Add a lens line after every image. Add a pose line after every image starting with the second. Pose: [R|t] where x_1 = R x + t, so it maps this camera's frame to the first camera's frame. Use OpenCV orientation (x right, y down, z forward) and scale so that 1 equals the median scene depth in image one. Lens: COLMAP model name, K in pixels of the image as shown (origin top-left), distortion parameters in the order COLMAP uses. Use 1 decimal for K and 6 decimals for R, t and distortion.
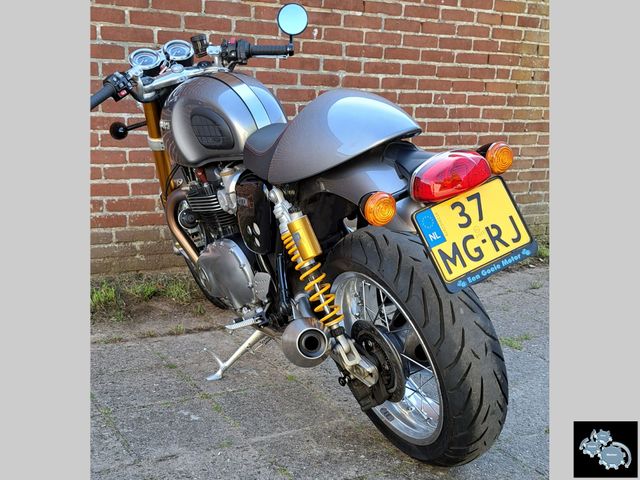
lens RADIAL K [[713.1, 0, 292.3], [0, 713.1, 312.0], [0, 0, 1]] dist [0.052449, 0.000000]
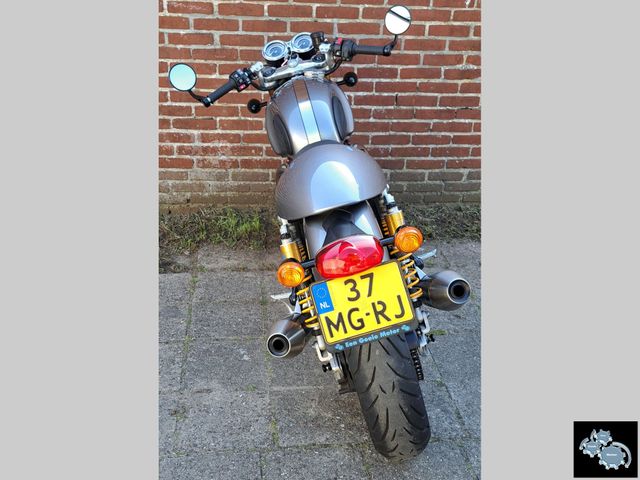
lens RADIAL K [[632.6, 0, 312.9], [0, 632.6, 268.0], [0, 0, 1]] dist [0.035671, 0.000000]
pose [[0.924737, 0.167149, -0.341938, 0.354106], [-0.114664, 0.979014, 0.168472, -0.228510], [0.362923, -0.116585, 0.924497, -0.007014]]
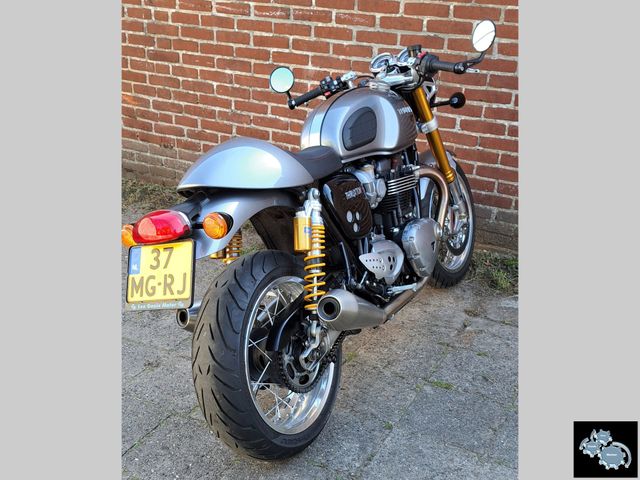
lens RADIAL K [[674.3, 0, 314.2], [0, 674.3, 303.8], [0, 0, 1]] dist [0.045901, 0.000000]
pose [[0.563040, 0.361314, -0.743262, 0.896009], [-0.261921, 0.931017, 0.254173, -0.298936], [0.783826, 0.051566, 0.618836, 0.305019]]
